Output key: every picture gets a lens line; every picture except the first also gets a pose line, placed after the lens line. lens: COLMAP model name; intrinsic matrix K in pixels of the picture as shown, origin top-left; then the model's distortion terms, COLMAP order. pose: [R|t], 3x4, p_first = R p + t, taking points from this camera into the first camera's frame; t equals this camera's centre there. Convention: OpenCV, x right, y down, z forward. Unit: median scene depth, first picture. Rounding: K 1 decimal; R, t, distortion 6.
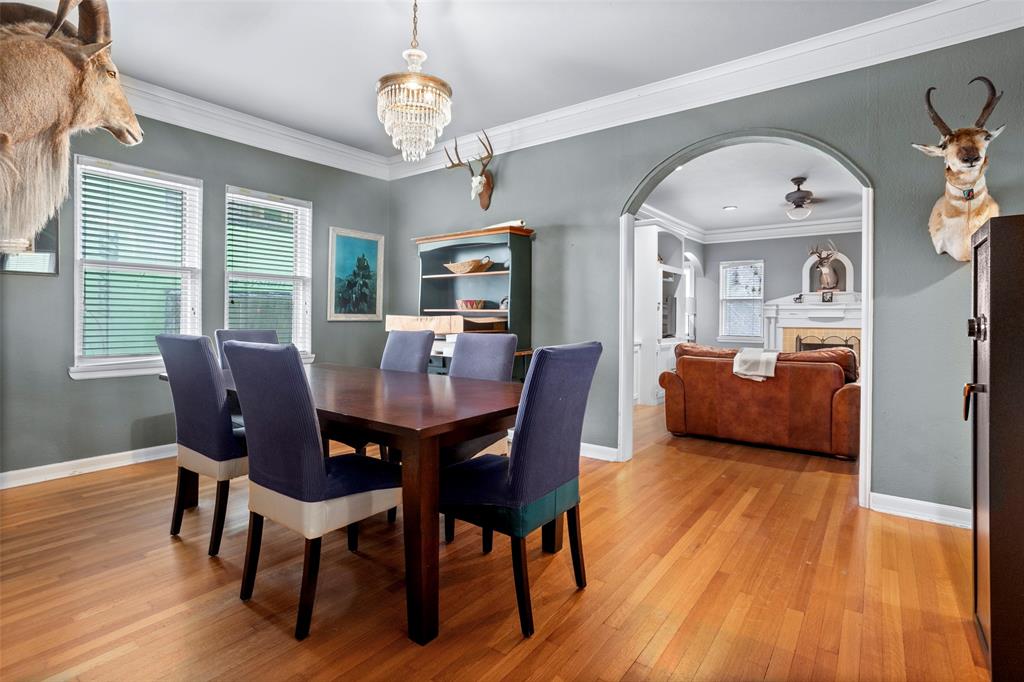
lens RADIAL K [[519.4, 0, 508.4], [0, 519.4, 319.7], [0, 0, 1]] dist [-0.056714, 0.044040]
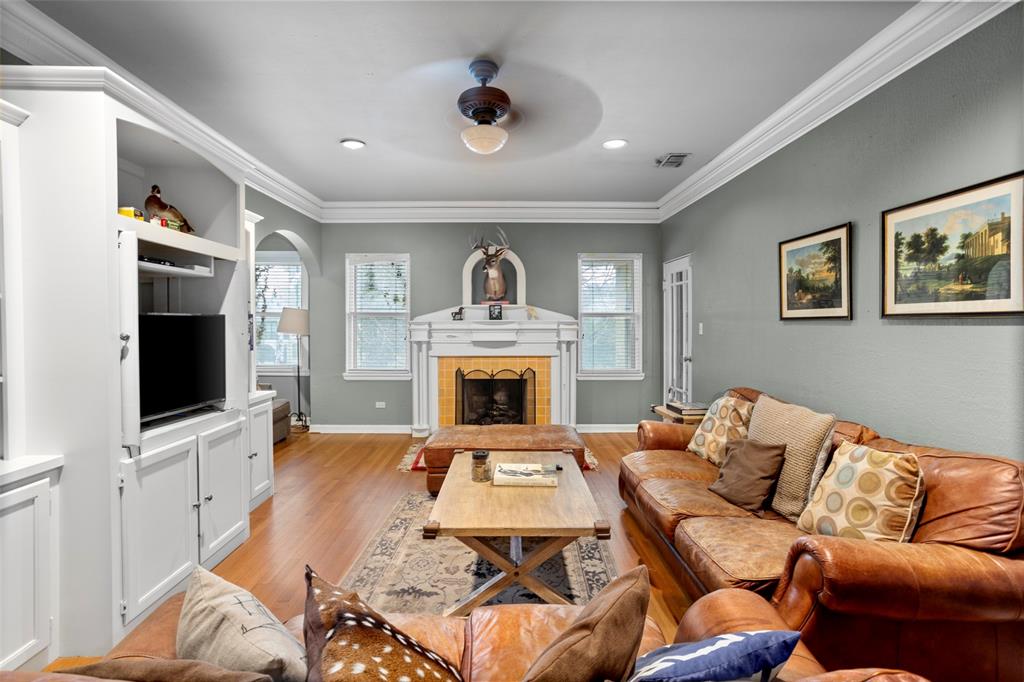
lens RADIAL K [[494.0, 0, 499.2], [0, 494.0, 337.9], [0, 0, 1]] dist [-0.048925, 0.026091]
pose [[0.797569, -0.024475, 0.602732, 0.219275], [0.008632, 0.999537, 0.029166, -0.028408], [-0.603166, -0.018059, 0.797411, 0.454307]]
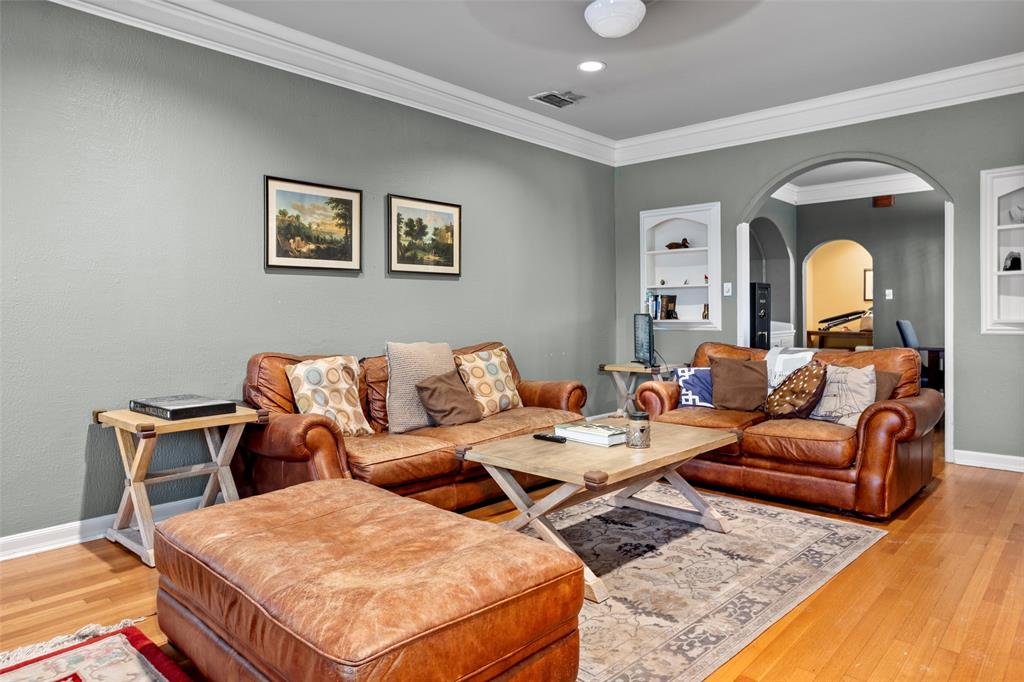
lens RADIAL K [[649.8, 0, 508.8], [0, 649.8, 298.0], [0, 0, 1]] dist [-0.026795, 0.001734]
pose [[-0.995129, -0.001617, 0.098572, 0.424186], [-0.002814, 0.999924, -0.011998, -0.004411], [-0.098545, -0.012217, -0.995058, 1.038396]]
